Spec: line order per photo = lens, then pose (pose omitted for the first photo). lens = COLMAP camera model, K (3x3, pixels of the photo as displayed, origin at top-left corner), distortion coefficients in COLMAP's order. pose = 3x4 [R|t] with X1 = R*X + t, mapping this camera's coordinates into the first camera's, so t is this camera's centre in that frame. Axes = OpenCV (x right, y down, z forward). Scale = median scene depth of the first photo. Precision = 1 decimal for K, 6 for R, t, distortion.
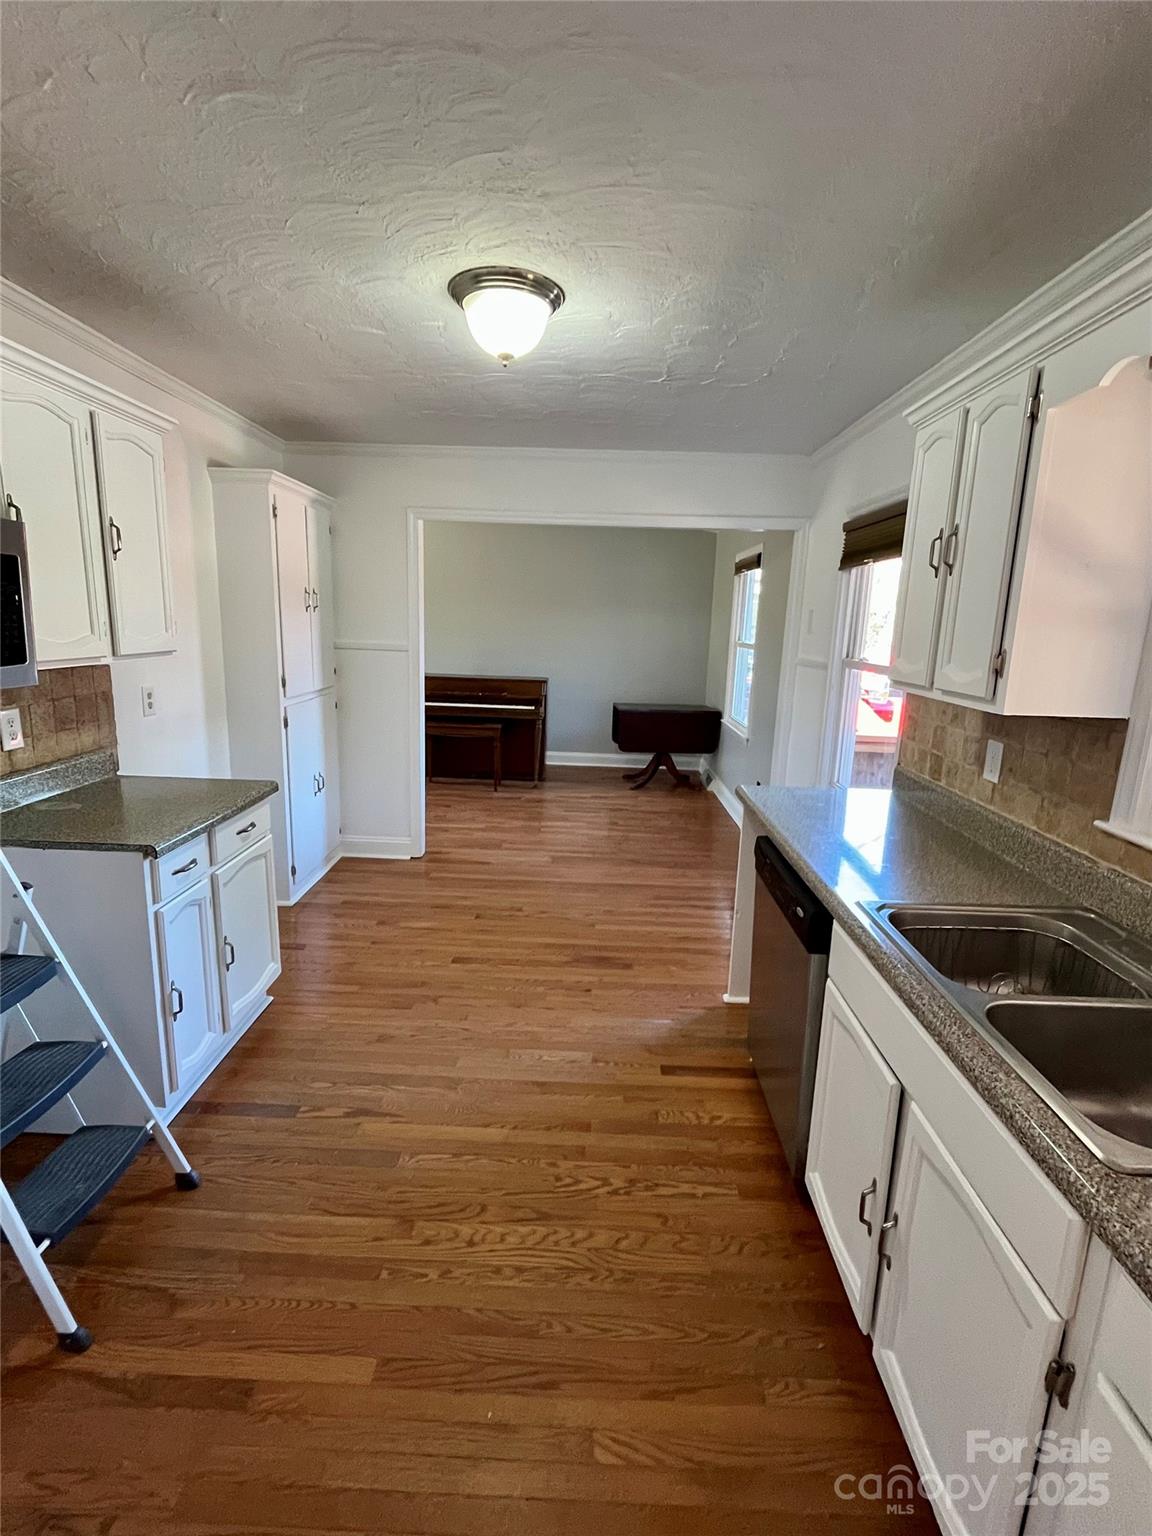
lens RADIAL K [[706.5, 0, 574.2], [0, 706.5, 763.3], [0, 0, 1]] dist [-0.003149, -0.000860]
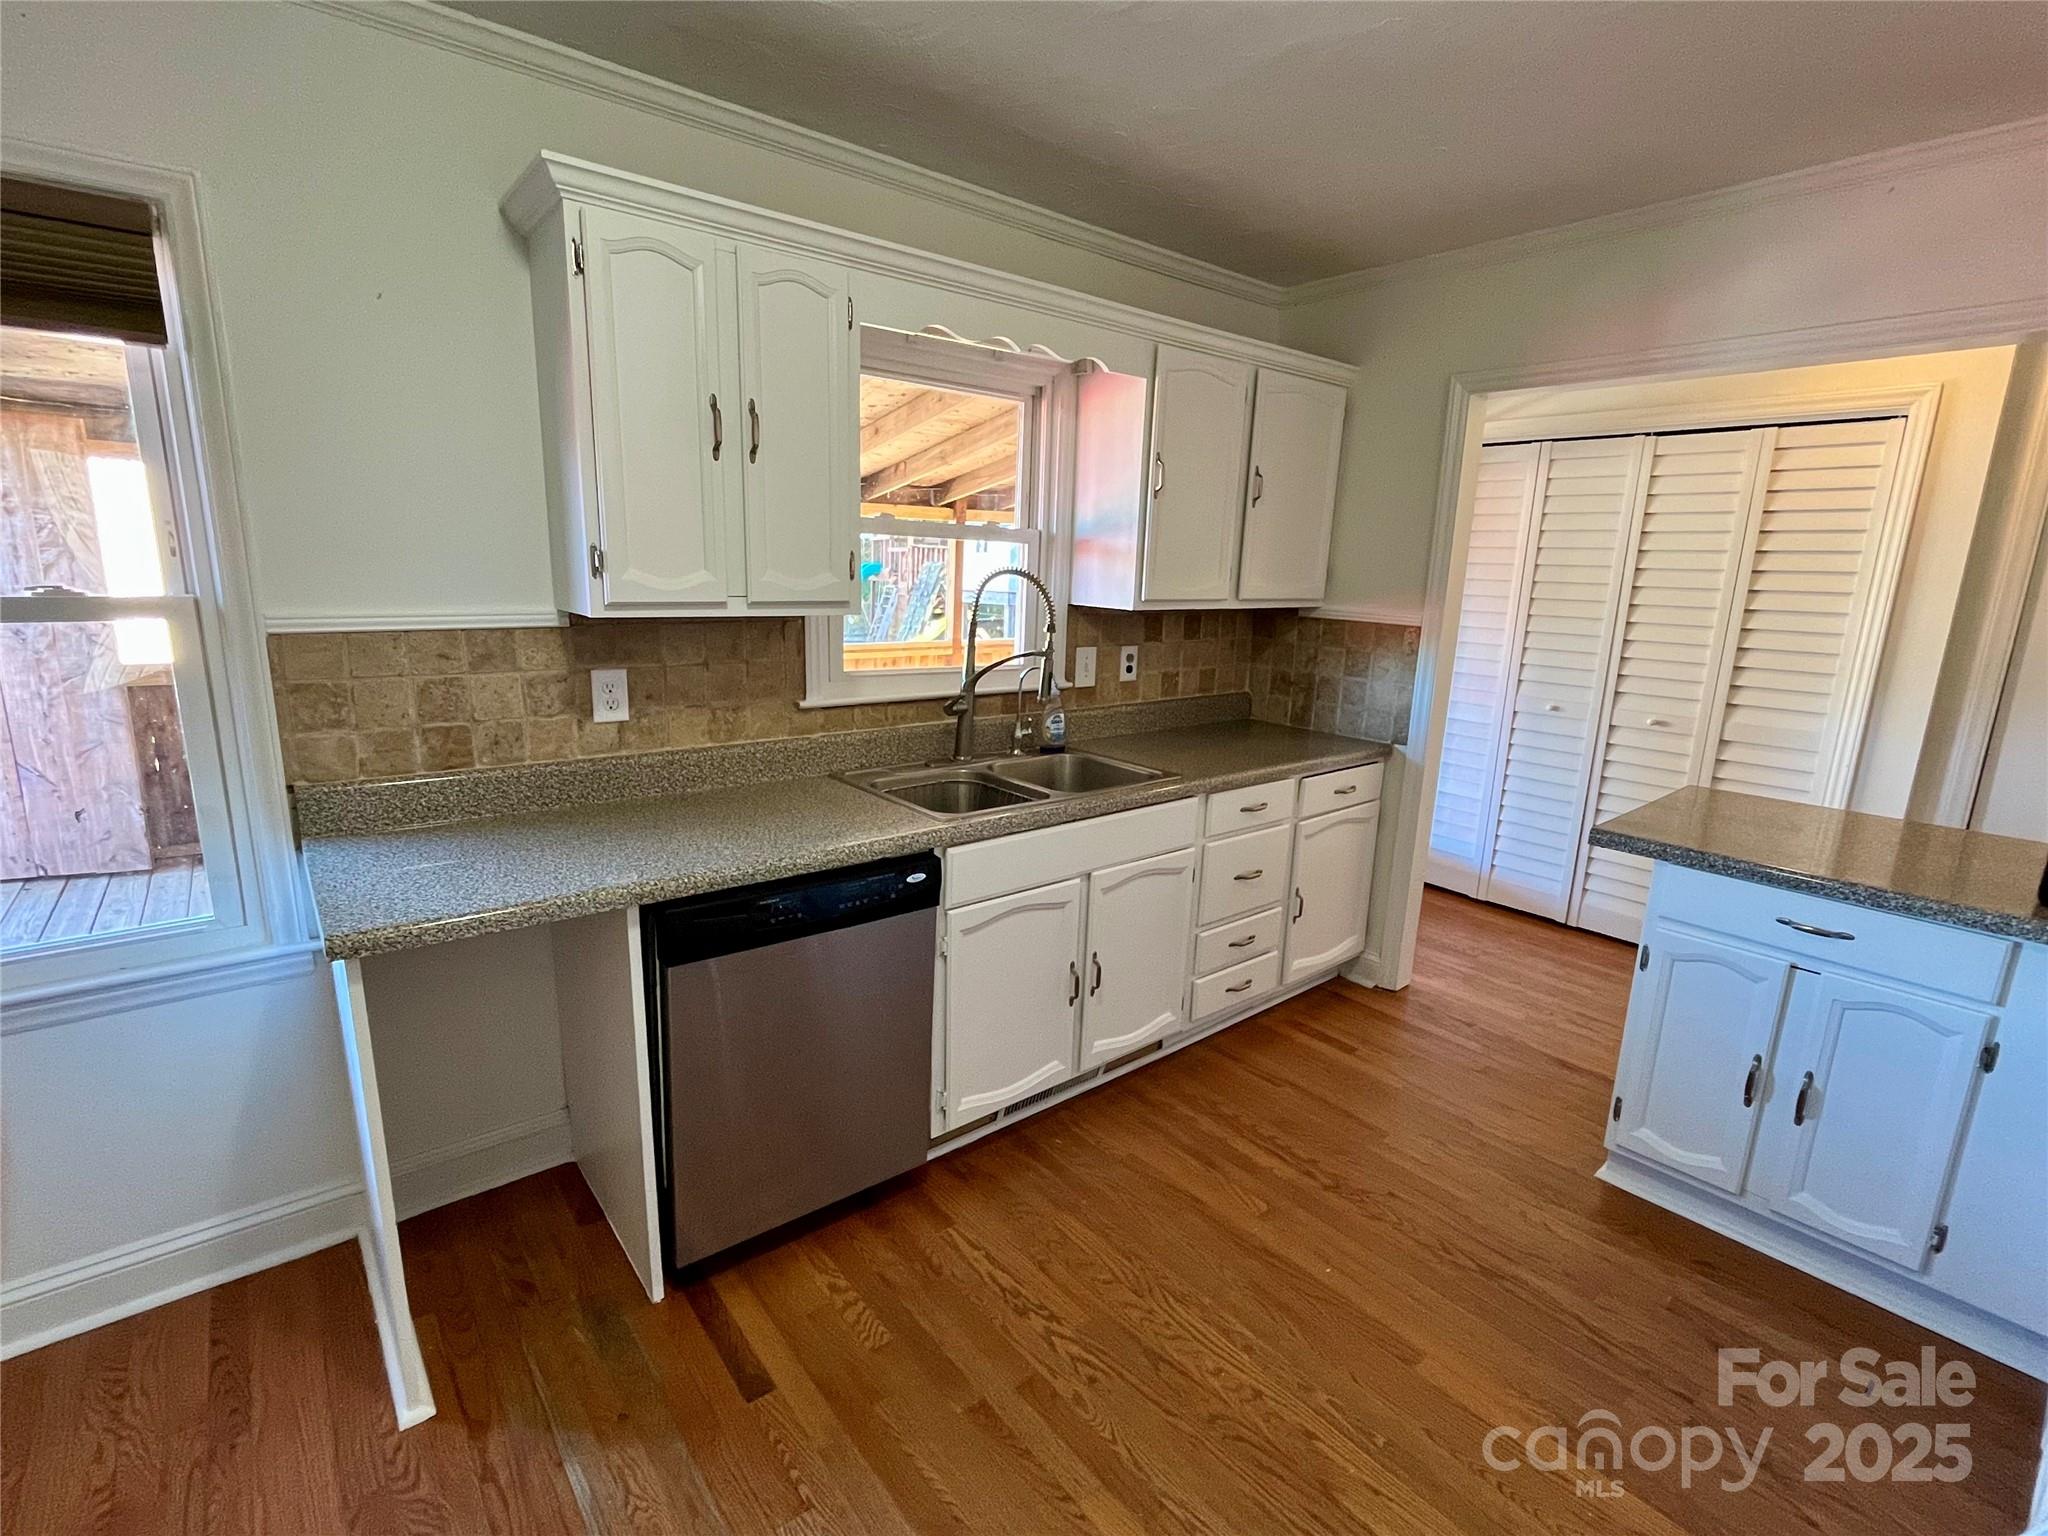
lens RADIAL K [[942.0, 0, 1015.9], [0, 942.0, 771.3], [0, 0, 1]] dist [-0.003149, -0.000860]
pose [[-0.644464, -0.216399, 0.733374, -0.405254], [0.105975, 0.924582, 0.365946, -0.223040], [-0.757255, 0.313558, -0.572927, 1.113188]]
